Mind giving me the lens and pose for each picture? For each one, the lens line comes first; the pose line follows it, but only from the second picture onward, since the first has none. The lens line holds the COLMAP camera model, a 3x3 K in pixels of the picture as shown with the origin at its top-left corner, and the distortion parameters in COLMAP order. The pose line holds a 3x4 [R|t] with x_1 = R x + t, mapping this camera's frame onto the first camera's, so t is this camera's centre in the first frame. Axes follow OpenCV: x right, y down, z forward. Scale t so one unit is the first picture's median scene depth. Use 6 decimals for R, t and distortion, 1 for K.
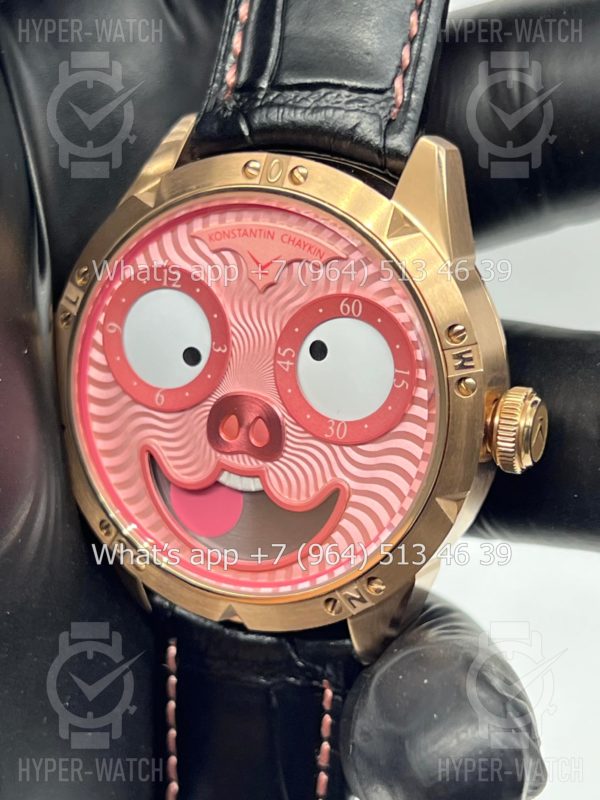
lens RADIAL K [[1907.6, 0, 300.4], [0, 1907.6, 390.2], [0, 0, 1]] dist [0.291101, -0.148615]
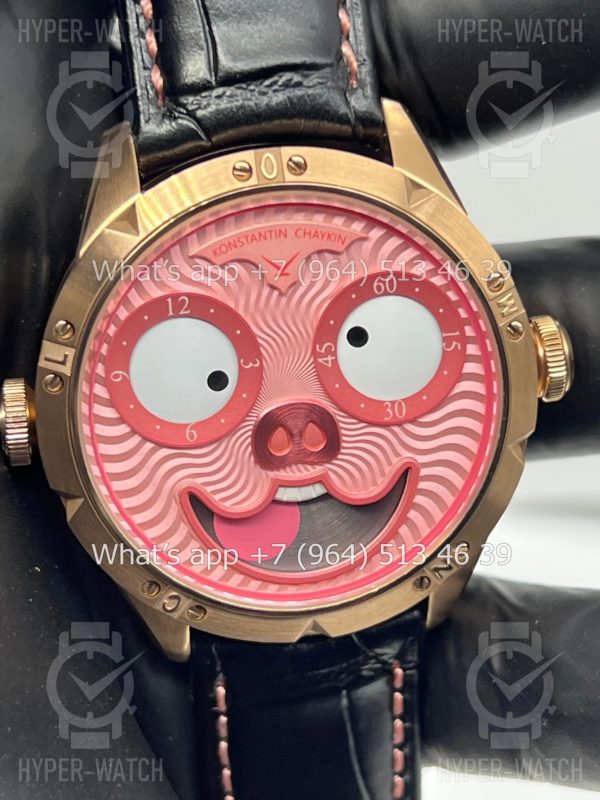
lens RADIAL K [[1907.6, 0, 300.4], [0, 1907.6, 390.2], [0, 0, 1]] dist [0.291101, -0.148615]
pose [[0.839900, -0.282240, 0.463582, -0.466076], [0.258340, 0.959081, 0.115861, -0.113370], [-0.477313, 0.022450, 0.878447, 0.164282]]
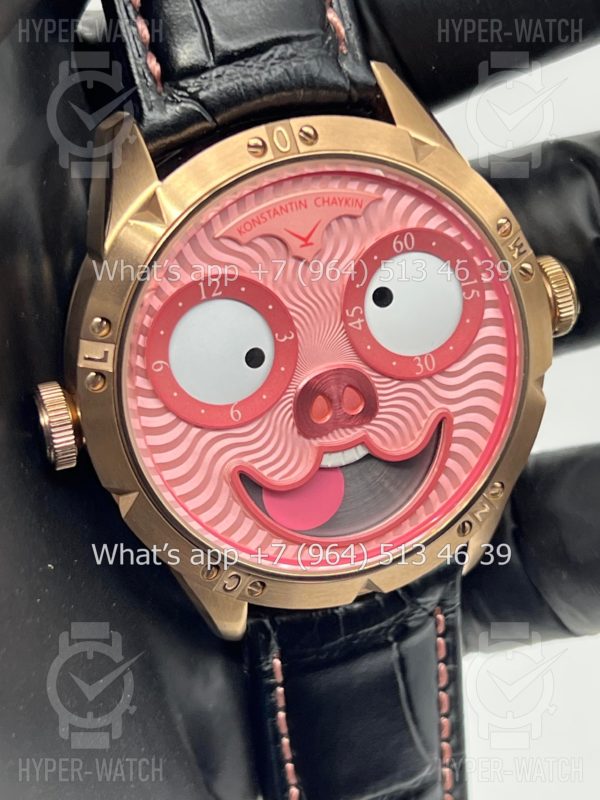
lens RADIAL K [[1907.6, 0, 300.4], [0, 1907.6, 390.2], [0, 0, 1]] dist [0.291101, -0.148615]
pose [[0.717465, -0.394797, 0.573916, -0.598529], [0.361565, 0.915272, 0.177616, -0.165375], [-0.595411, 0.080075, 0.799421, 0.241045]]
